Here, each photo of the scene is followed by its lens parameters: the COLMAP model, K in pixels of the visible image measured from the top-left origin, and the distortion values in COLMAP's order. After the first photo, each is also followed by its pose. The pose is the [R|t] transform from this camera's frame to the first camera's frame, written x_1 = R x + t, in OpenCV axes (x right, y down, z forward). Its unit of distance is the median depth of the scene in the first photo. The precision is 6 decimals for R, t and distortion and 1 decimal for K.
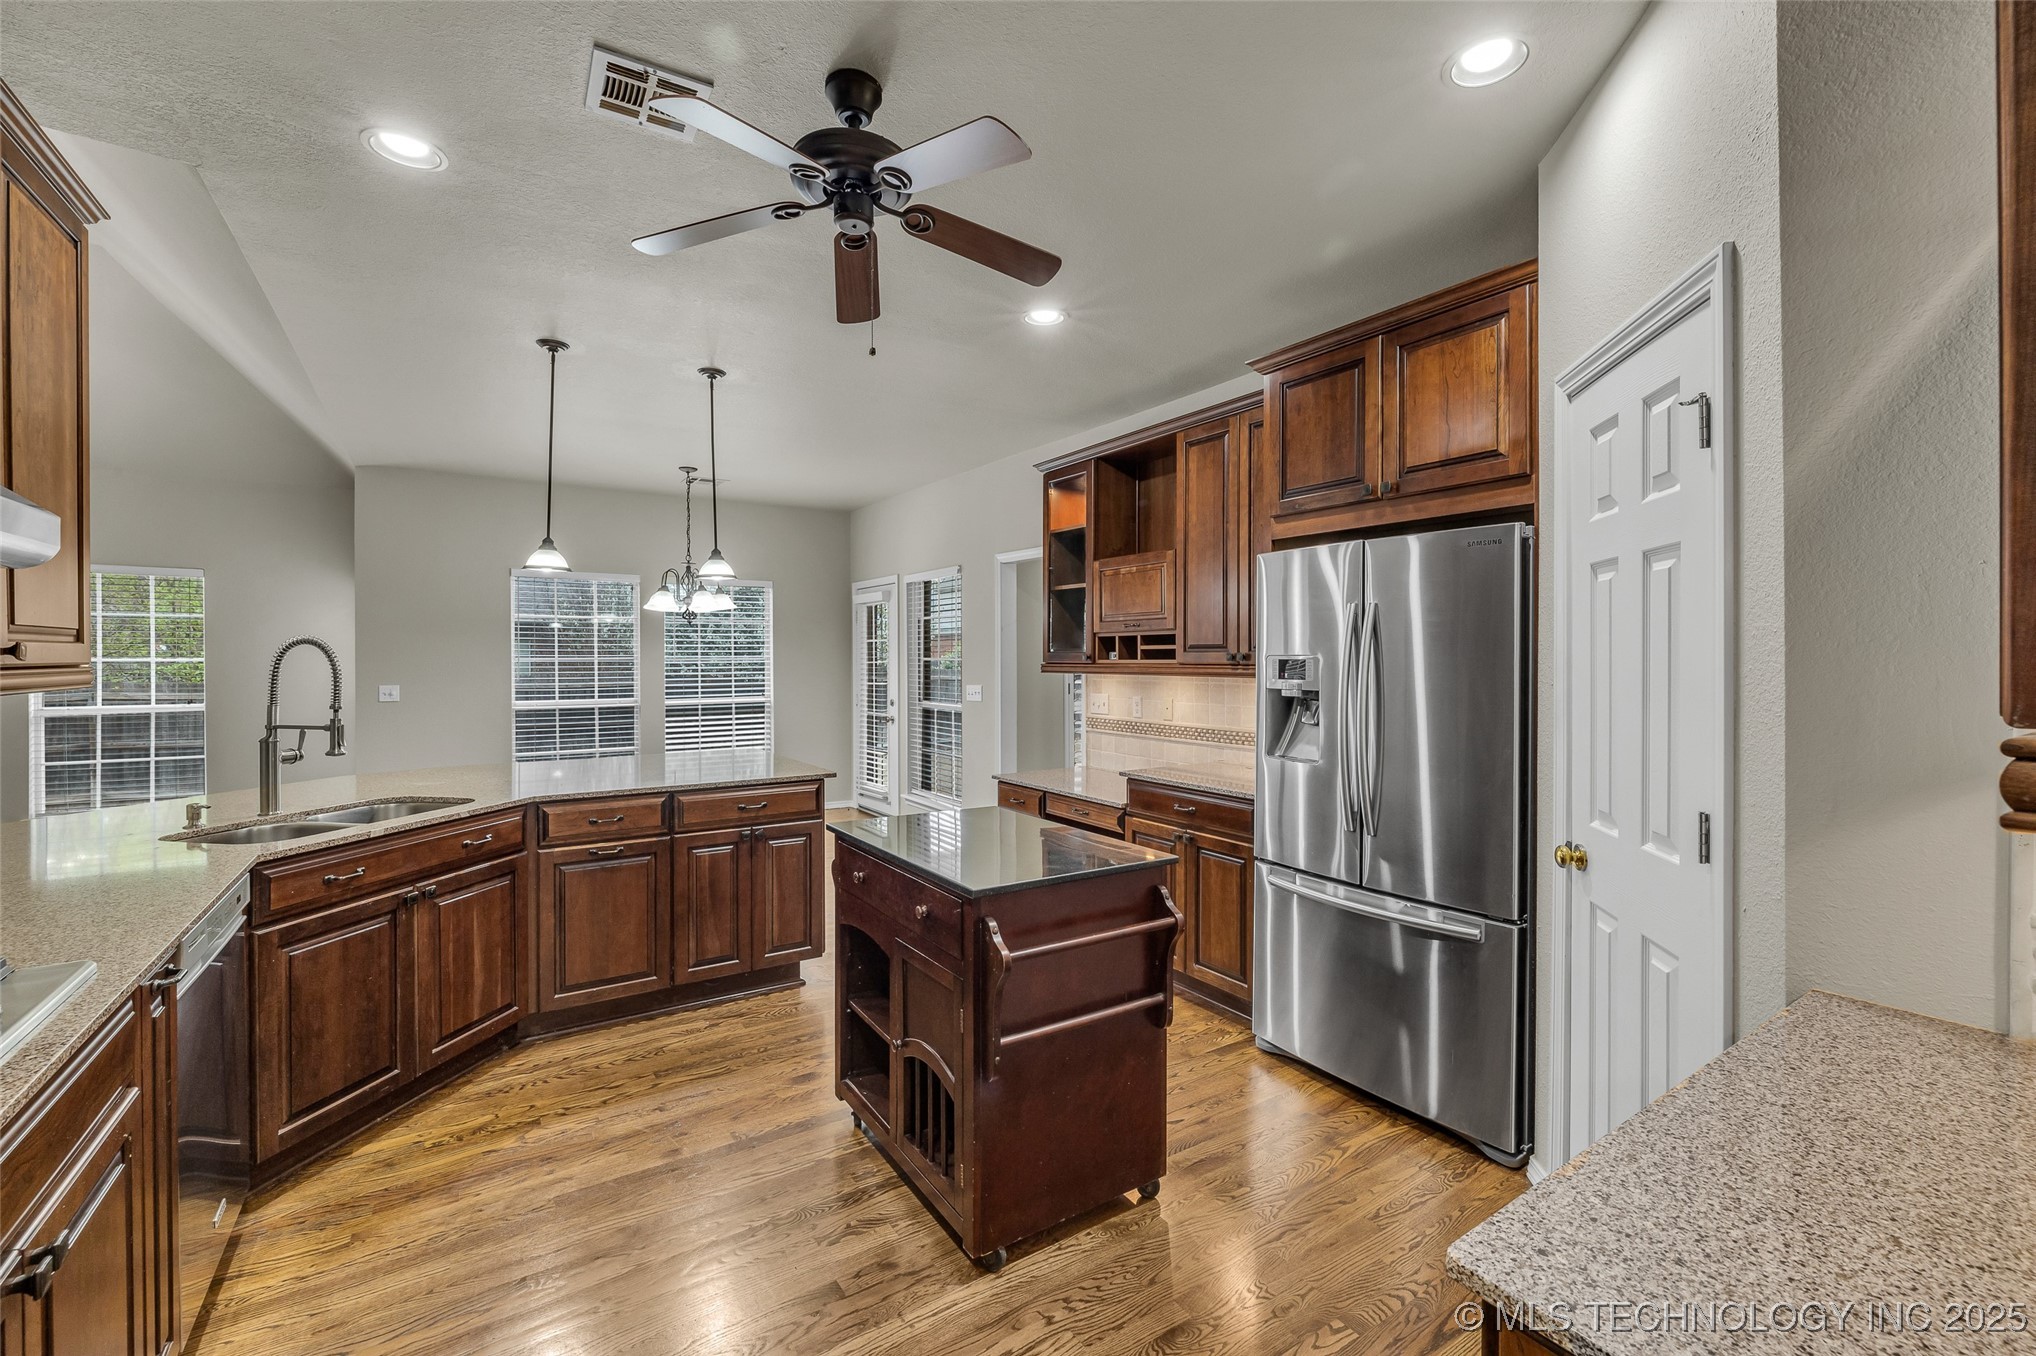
lens RADIAL K [[864.3, 0, 1023.4], [0, 864.3, 656.0], [0, 0, 1]] dist [-0.000257, 0.000272]
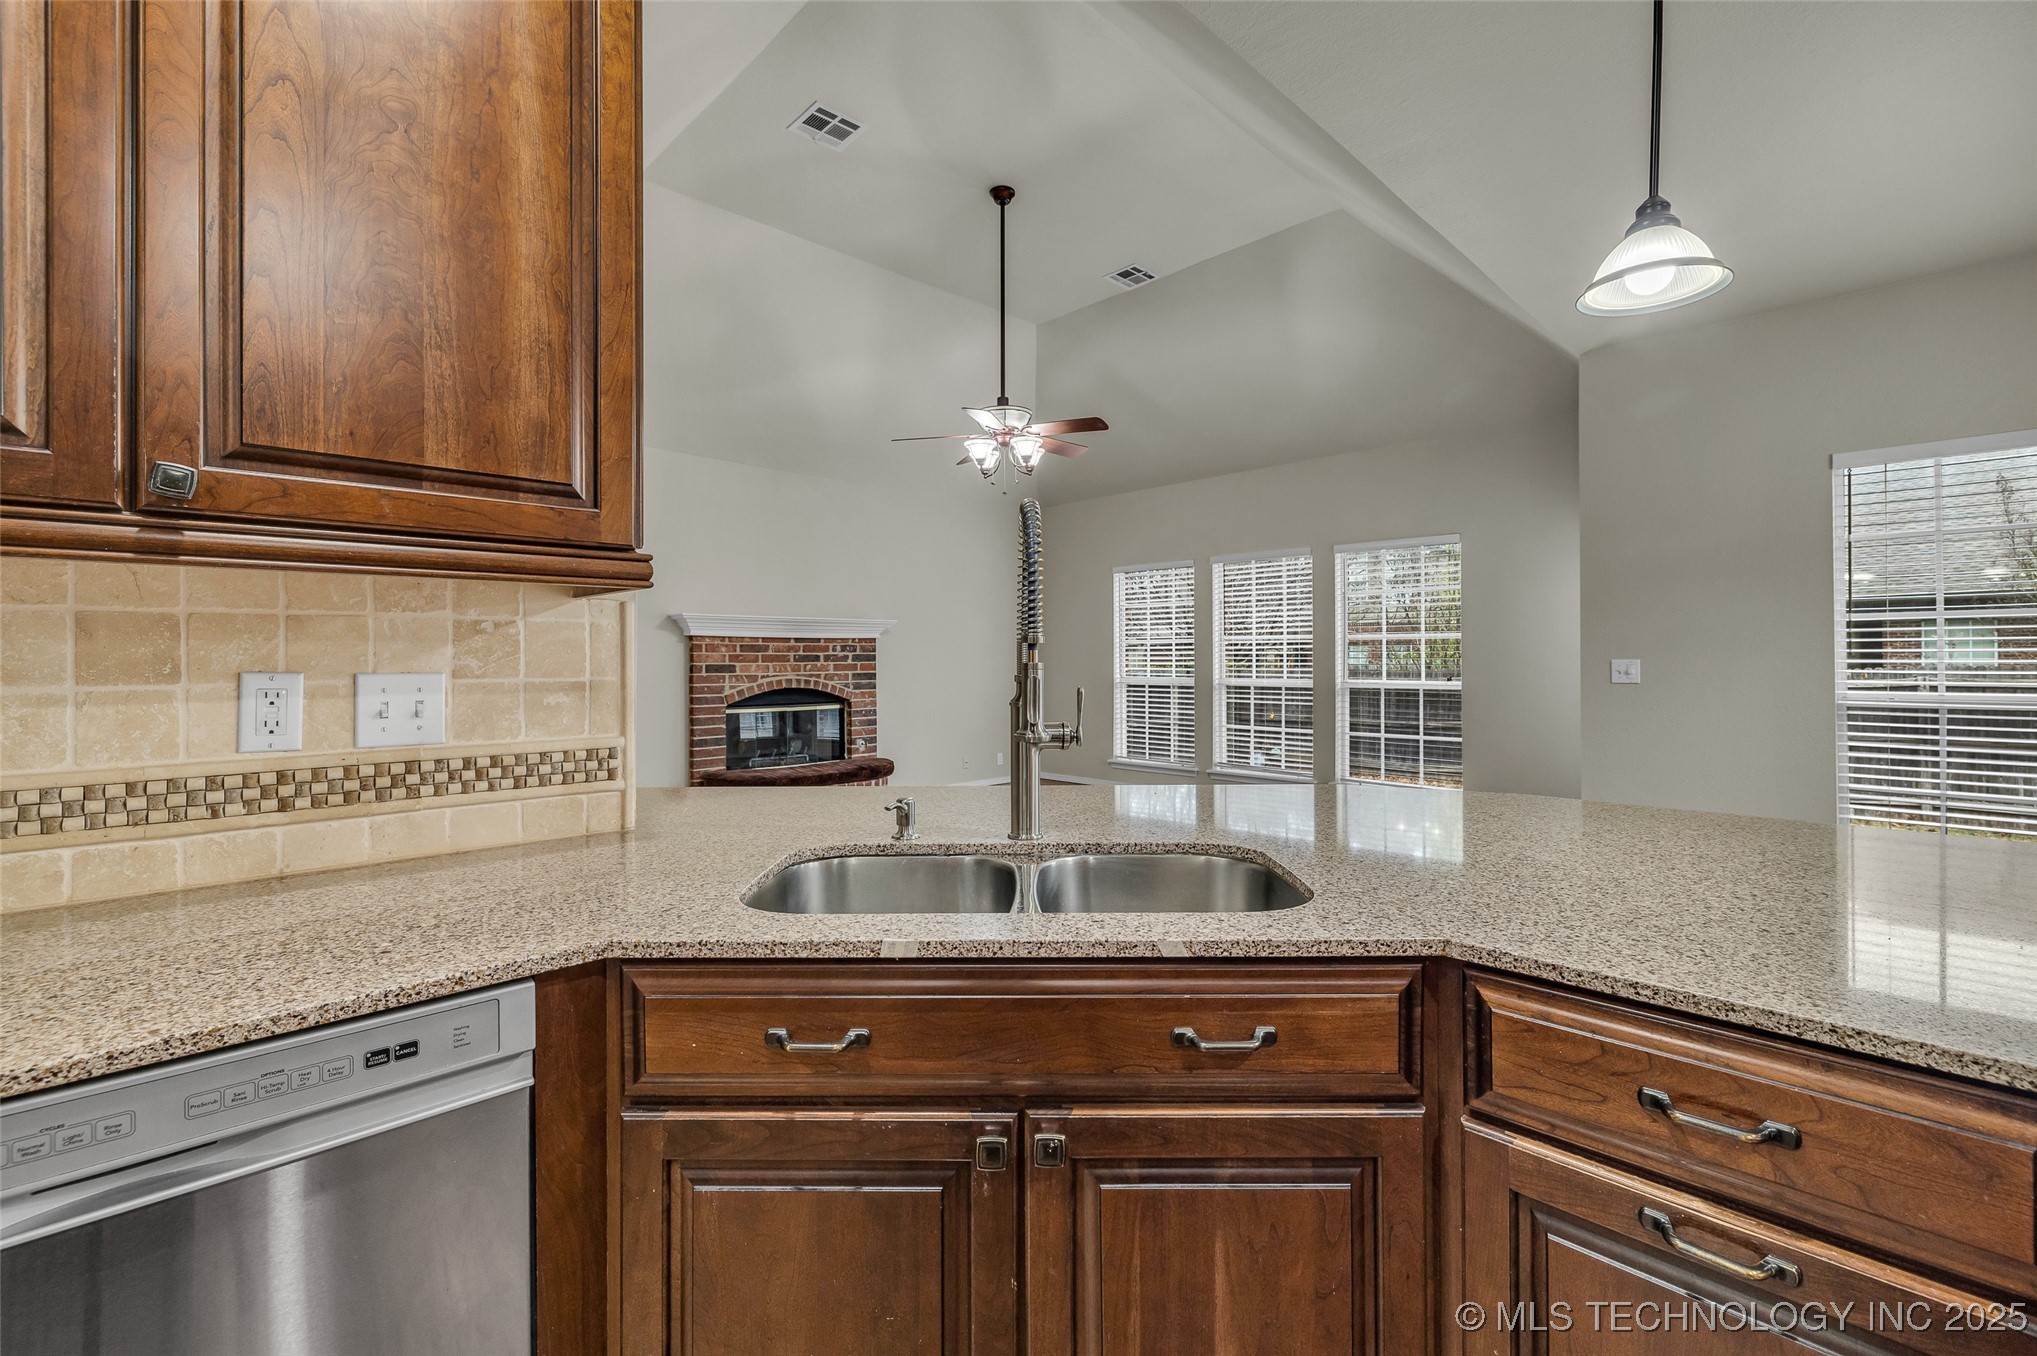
lens RADIAL K [[868.0, 0, 1025.9], [0, 868.0, 659.0], [0, 0, 1]] dist [-0.001726, -0.000227]
pose [[0.189738, -0.002067, -0.981833, -0.270098], [0.005988, 0.999982, -0.000948, 0.057771], [0.981817, -0.005699, 0.189747, 0.738416]]
